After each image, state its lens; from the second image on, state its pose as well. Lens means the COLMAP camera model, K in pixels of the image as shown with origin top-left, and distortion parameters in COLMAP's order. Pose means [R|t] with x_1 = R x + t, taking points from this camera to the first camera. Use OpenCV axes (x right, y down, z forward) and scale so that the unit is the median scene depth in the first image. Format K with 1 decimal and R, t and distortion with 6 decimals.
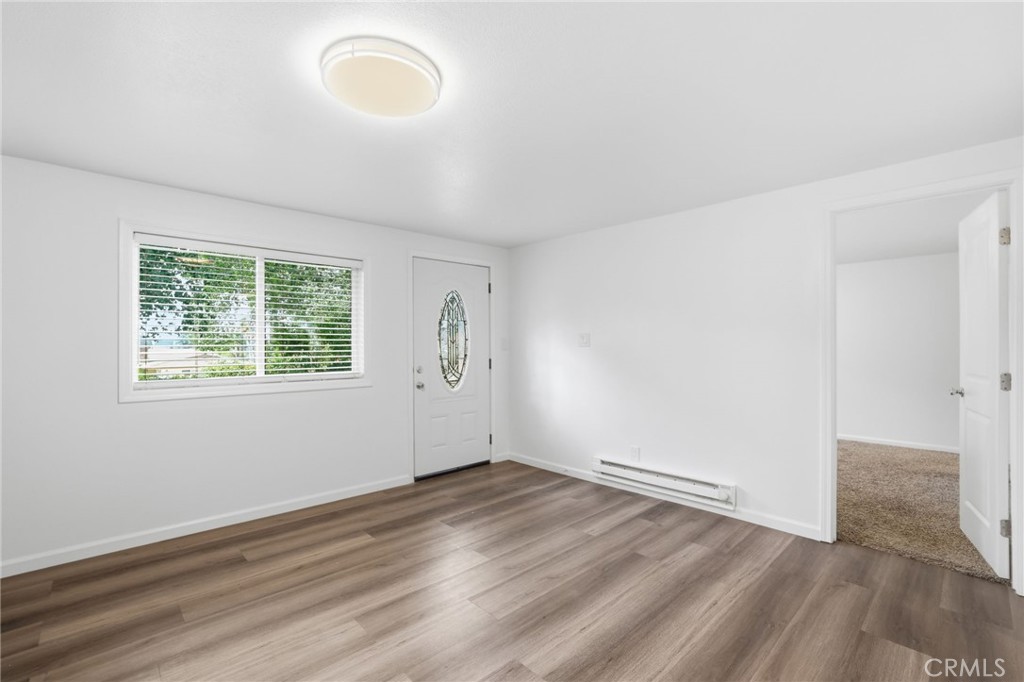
lens RADIAL K [[443.9, 0, 512.0], [0, 443.9, 341.0], [0, 0, 1]] dist [-0.046078, 0.016622]
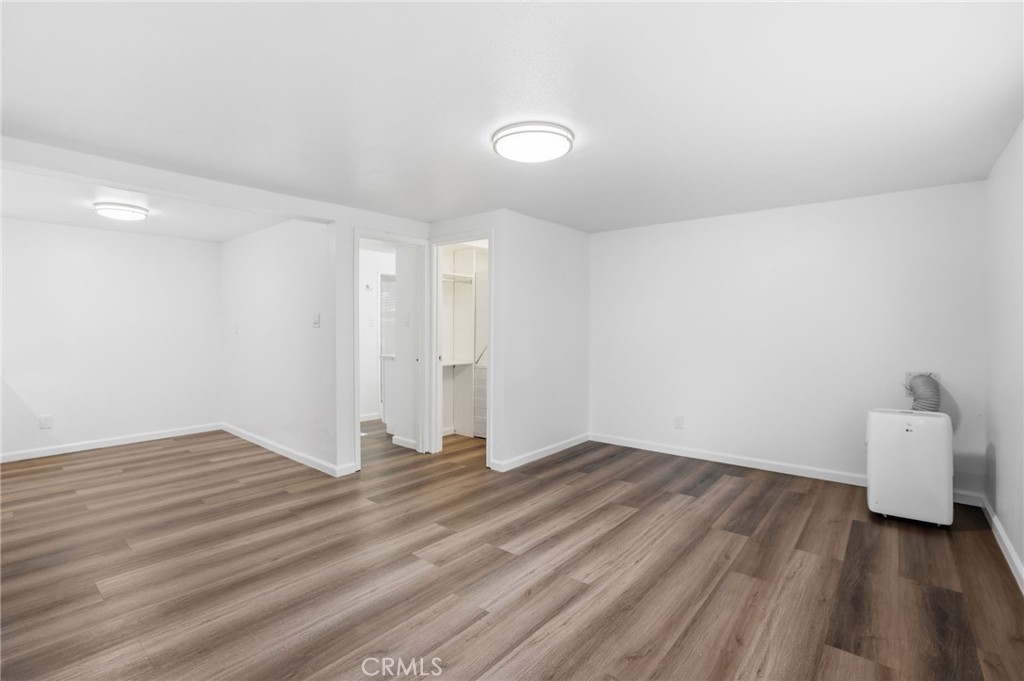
lens RADIAL K [[443.9, 0, 512.0], [0, 443.9, 340.5], [0, 0, 1]] dist [-0.046078, 0.016622]
pose [[-0.992576, 0.003908, -0.121565, -0.041965], [0.000514, 0.999610, 0.027938, 0.011952], [0.121627, 0.027668, -0.992190, 1.877574]]
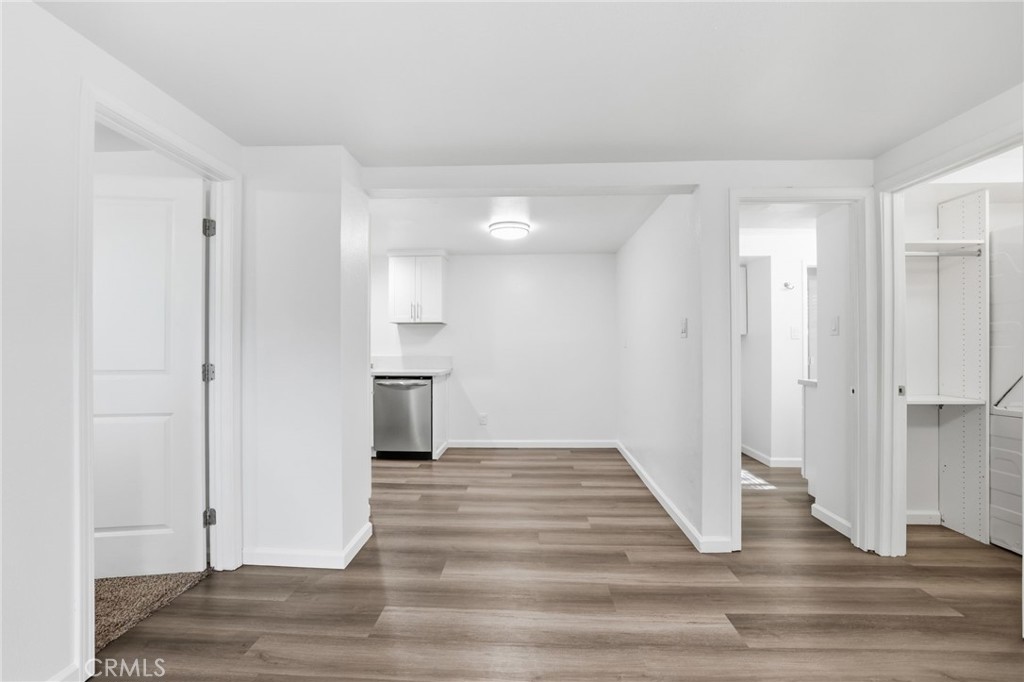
lens RADIAL K [[464.5, 0, 512.0], [0, 464.5, 341.0], [0, 0, 1]] dist [-0.046339, 0.019653]
pose [[-0.703959, 0.006447, 0.710211, -0.096606], [-0.002109, 0.999935, -0.011168, 0.039319], [-0.710237, -0.009359, -0.703900, 1.287650]]
